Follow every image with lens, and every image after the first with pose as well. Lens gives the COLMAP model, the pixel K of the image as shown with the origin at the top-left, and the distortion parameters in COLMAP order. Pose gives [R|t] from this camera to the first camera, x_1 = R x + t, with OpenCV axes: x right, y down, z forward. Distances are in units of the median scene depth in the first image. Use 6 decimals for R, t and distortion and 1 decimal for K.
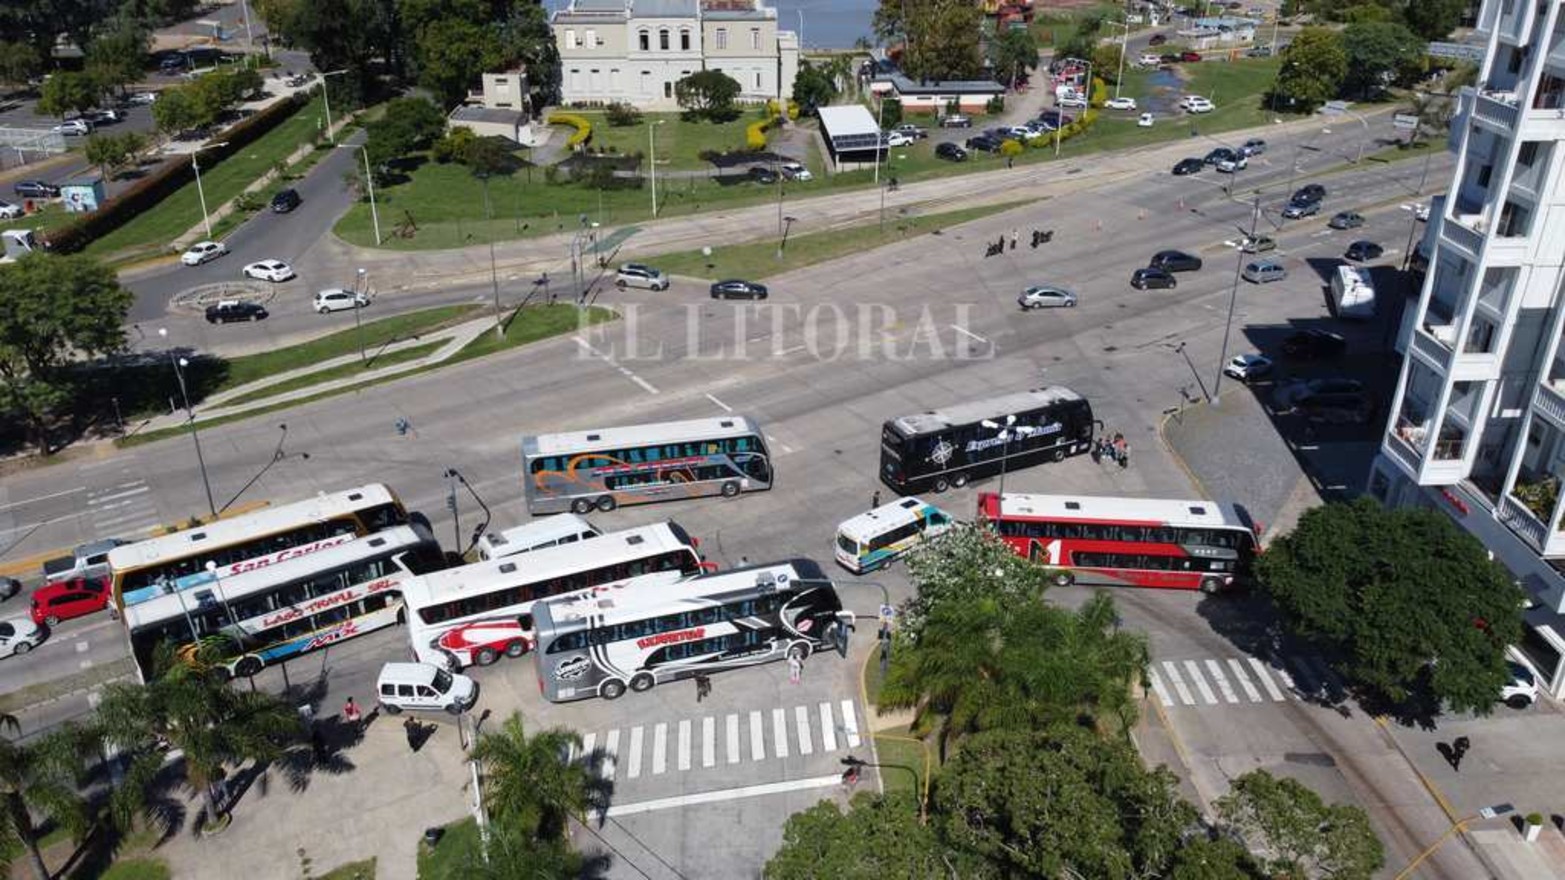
lens RADIAL K [[1174.1, 0, 782.5], [0, 1174.1, 440.0], [0, 0, 1]] dist [0.005211, -0.006593]
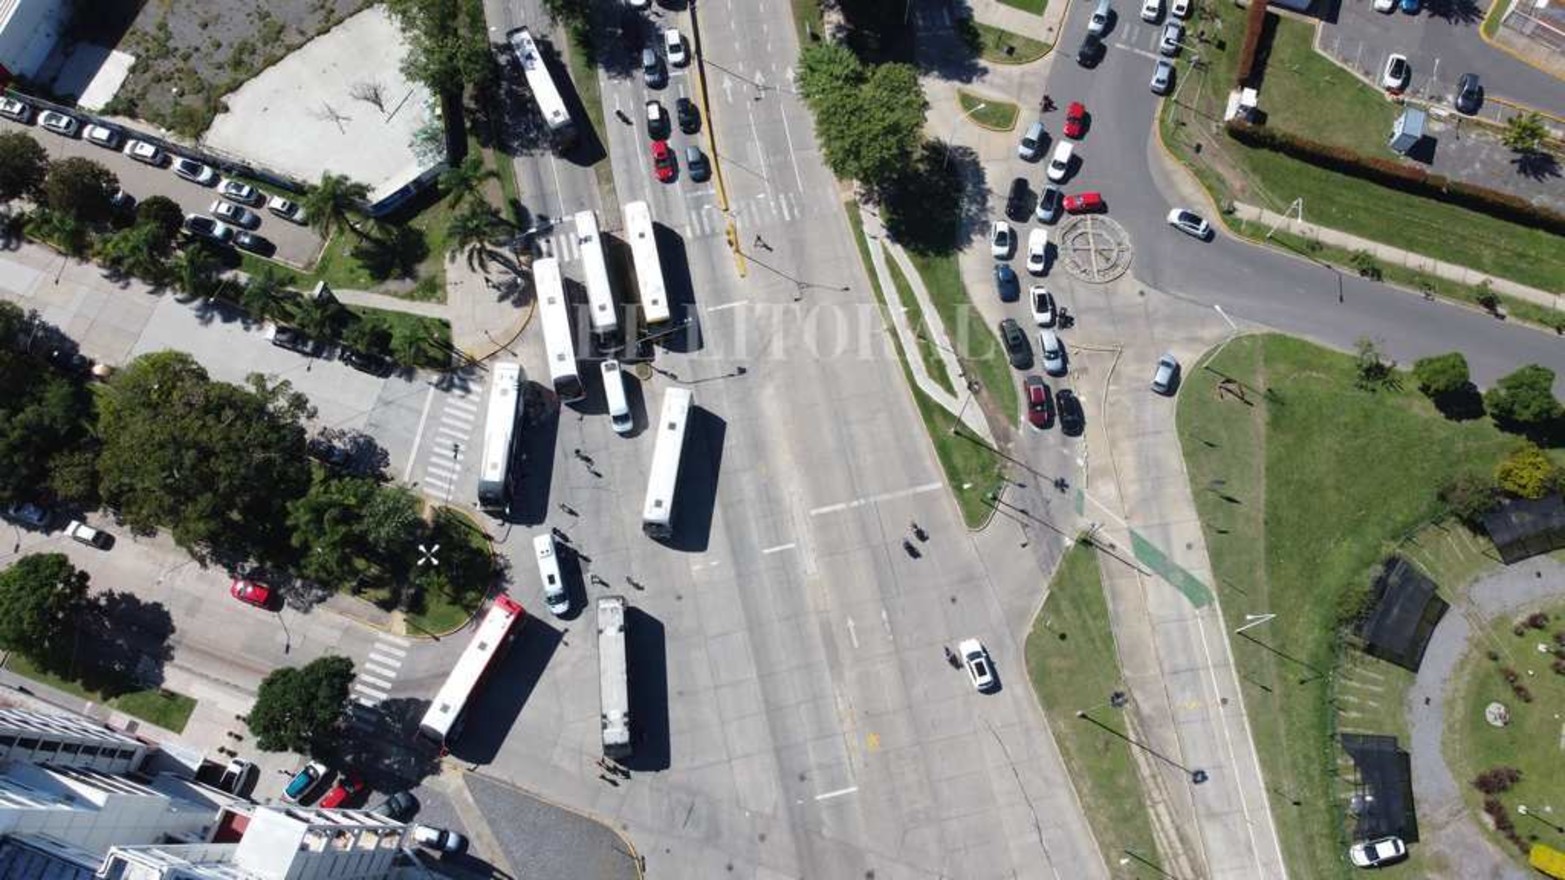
lens RADIAL K [[1174.1, 0, 782.5], [0, 1174.1, 440.0], [0, 0, 1]] dist [0.005211, -0.006593]
pose [[-0.370923, 0.882683, -0.288594, 0.248701], [-0.425620, 0.114620, 0.897613, -1.393720], [0.825387, 0.455777, 0.333173, 0.506782]]
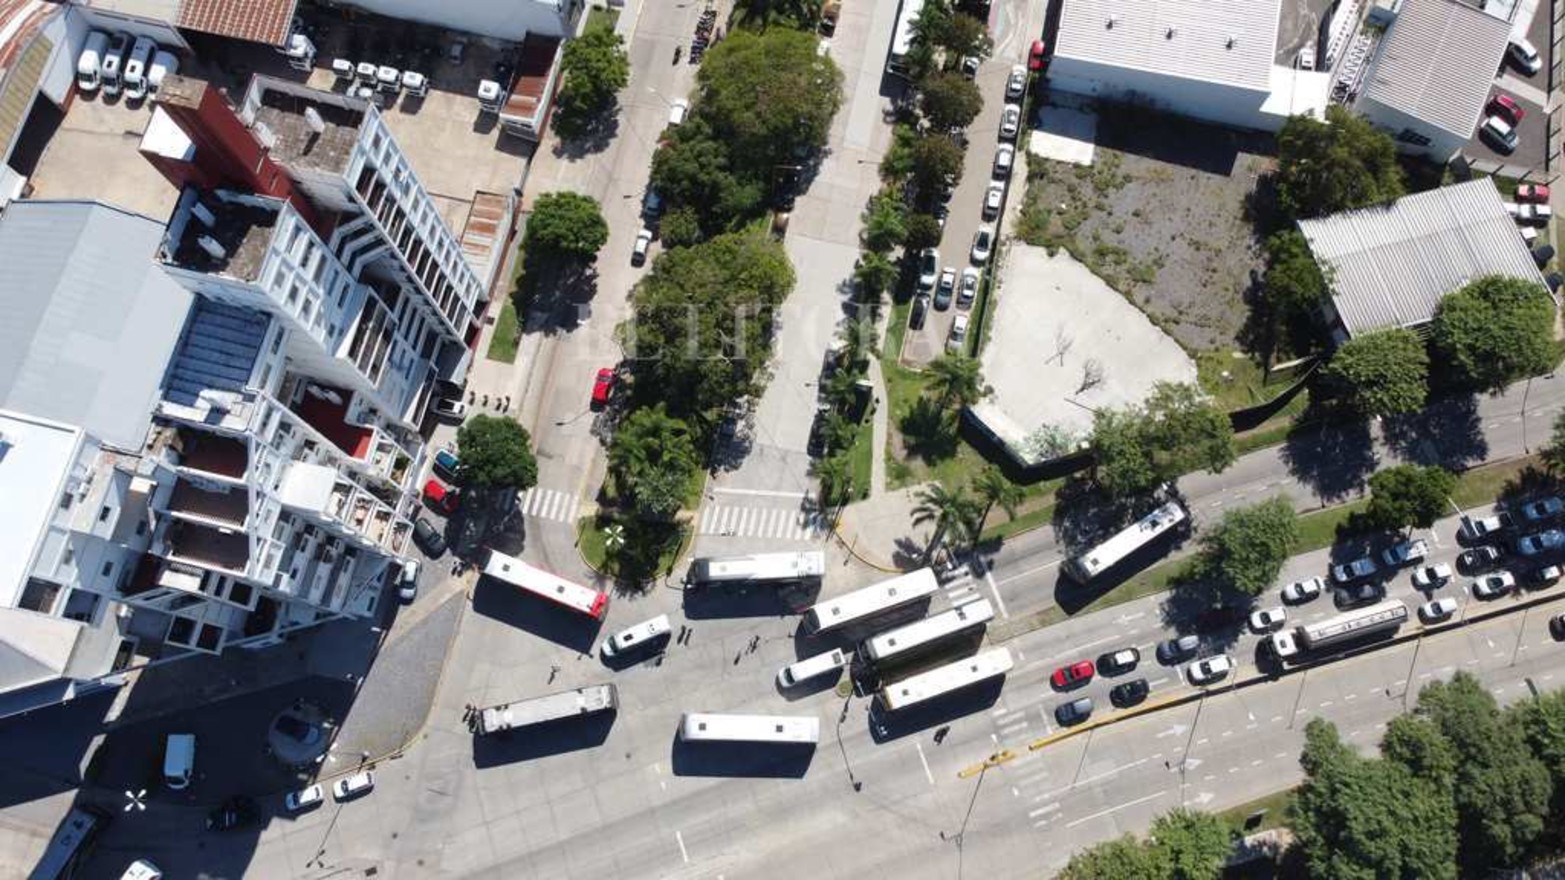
lens RADIAL K [[1174.1, 0, 782.5], [0, 1174.1, 440.0], [0, 0, 1]] dist [0.005211, -0.006593]
pose [[-0.964299, -0.253967, 0.075021, -0.167413], [0.122065, -0.174873, 0.976995, -1.454524], [-0.235005, 0.951273, 0.199630, 0.203198]]
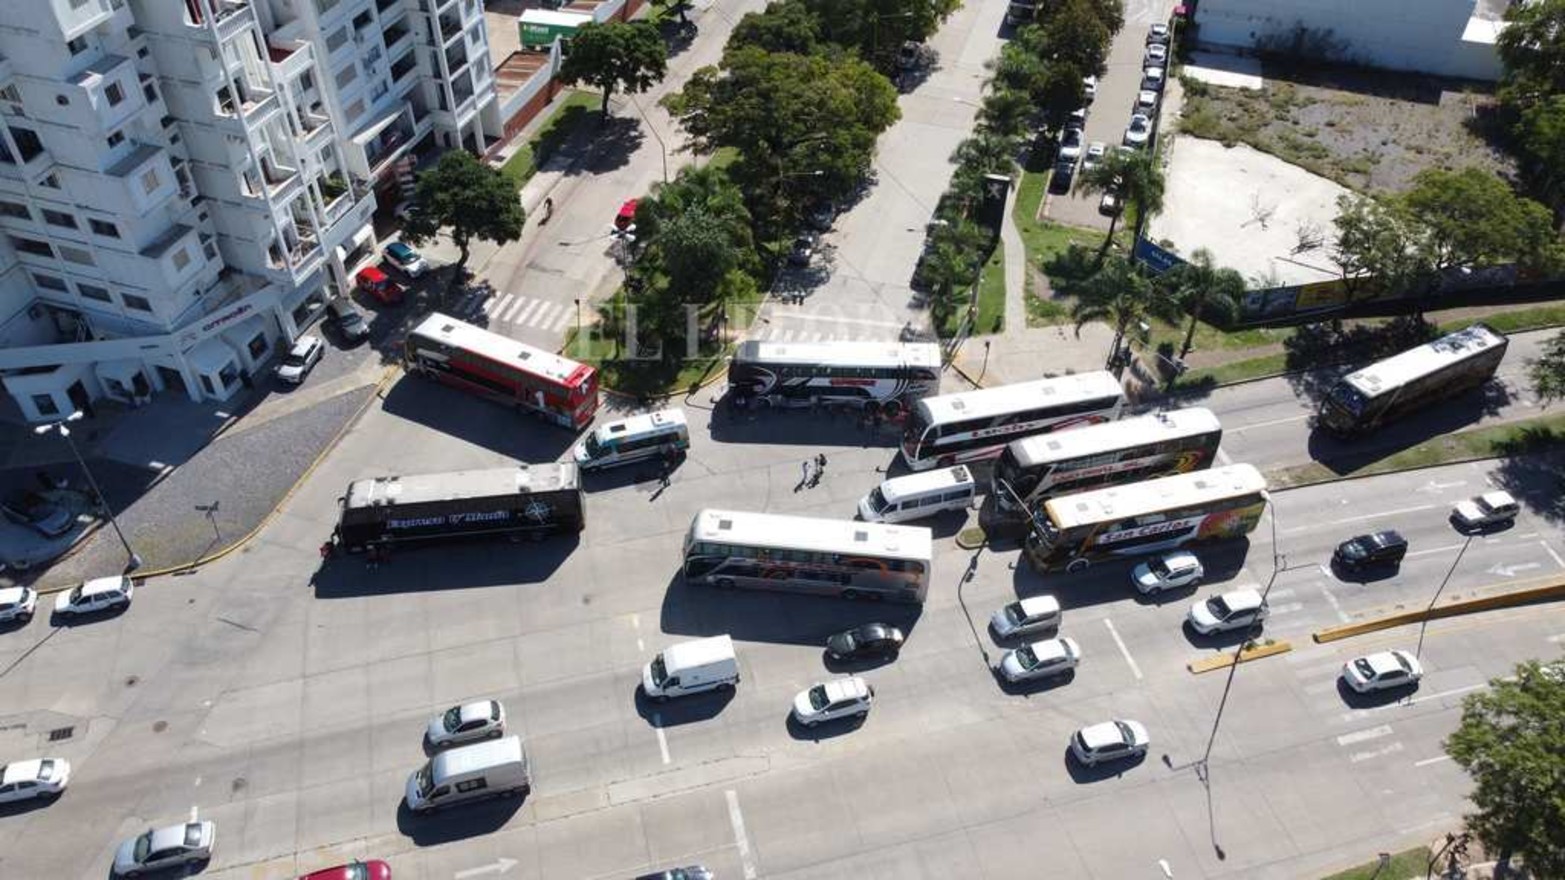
lens RADIAL K [[1190.7, 0, 777.1], [0, 1190.7, 440.6], [0, 0, 1]] dist [0.000600, -0.007623]
pose [[-0.938922, -0.242519, 0.244152, -0.283905], [0.145519, 0.363123, 0.920308, -0.852339], [-0.311849, 0.899626, -0.305653, 1.105075]]
